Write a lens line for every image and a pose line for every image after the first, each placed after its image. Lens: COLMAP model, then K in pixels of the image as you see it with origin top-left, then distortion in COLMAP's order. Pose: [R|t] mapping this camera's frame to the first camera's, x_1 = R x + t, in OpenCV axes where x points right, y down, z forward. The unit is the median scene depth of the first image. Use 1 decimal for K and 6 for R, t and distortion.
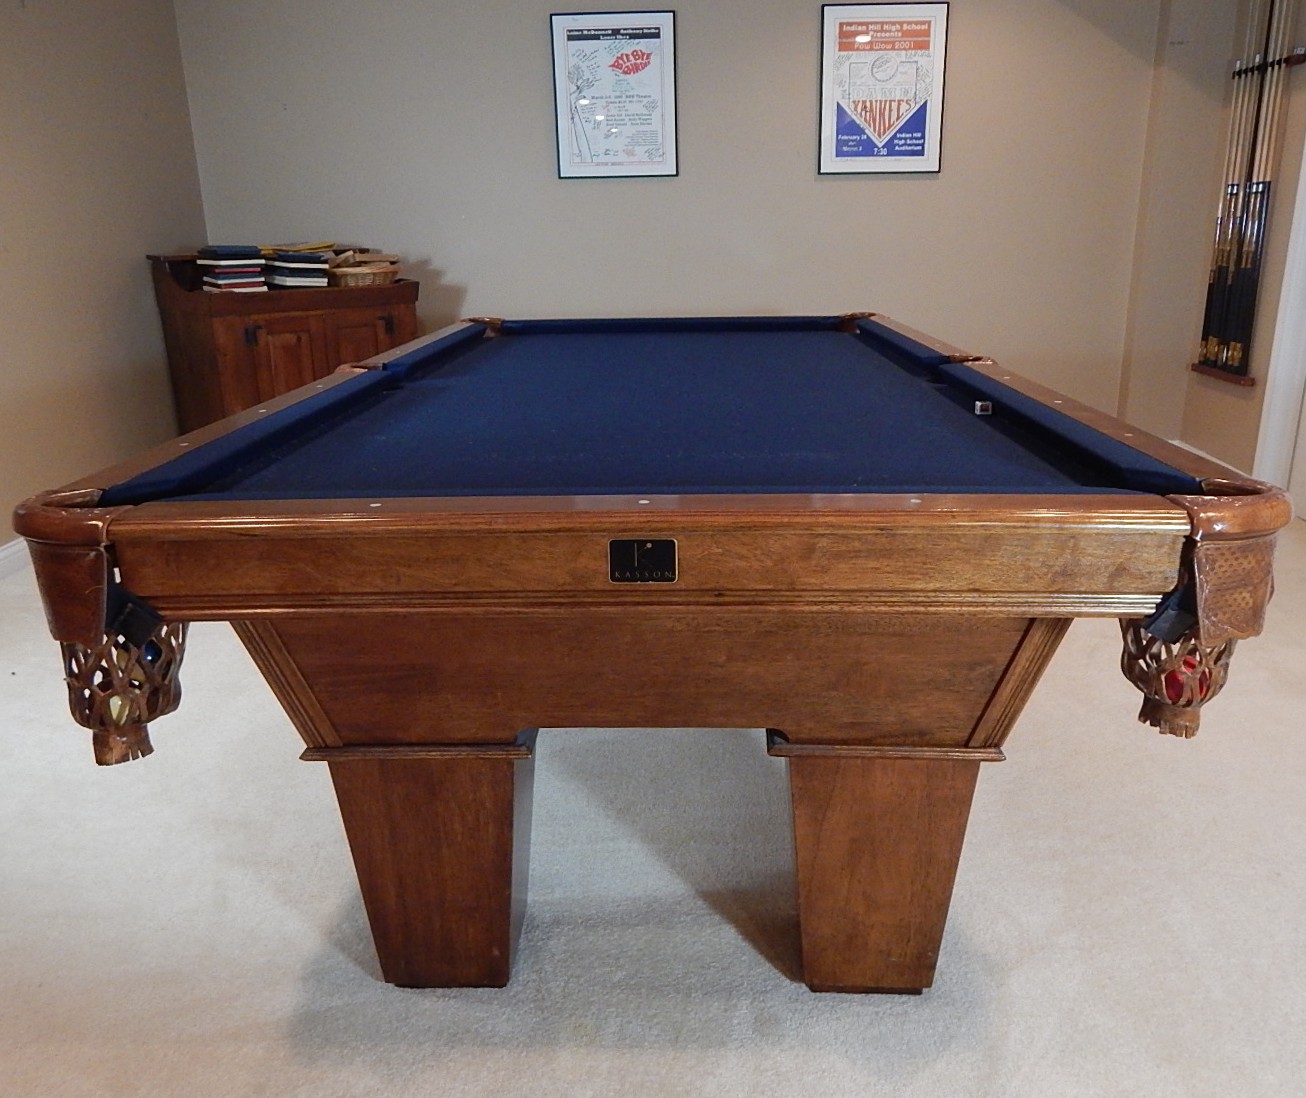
lens RADIAL K [[1064.0, 0, 679.9], [0, 1064.0, 574.6], [0, 0, 1]] dist [0.008137, -0.014113]
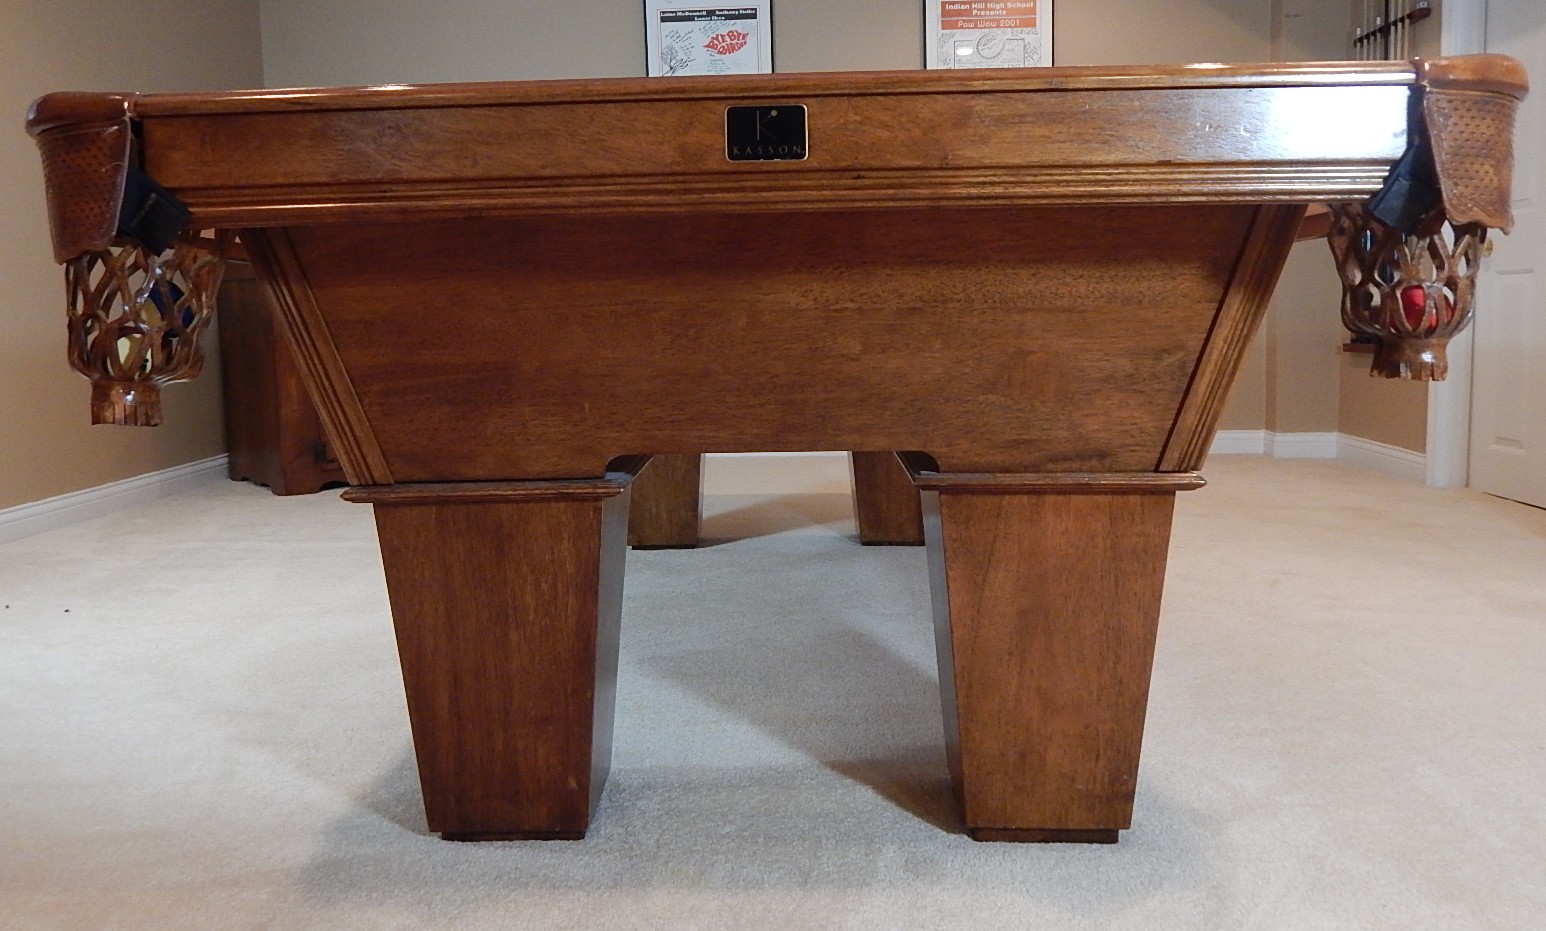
lens RADIAL K [[1179.6, 0, 768.7], [0, 1179.6, 462.4], [0, 0, 1]] dist [-0.000340, -0.013100]
pose [[0.999949, -0.009721, -0.002820, -0.025333], [0.008923, 0.978161, -0.207656, 0.332037], [0.004777, 0.207620, 0.978198, 0.109567]]
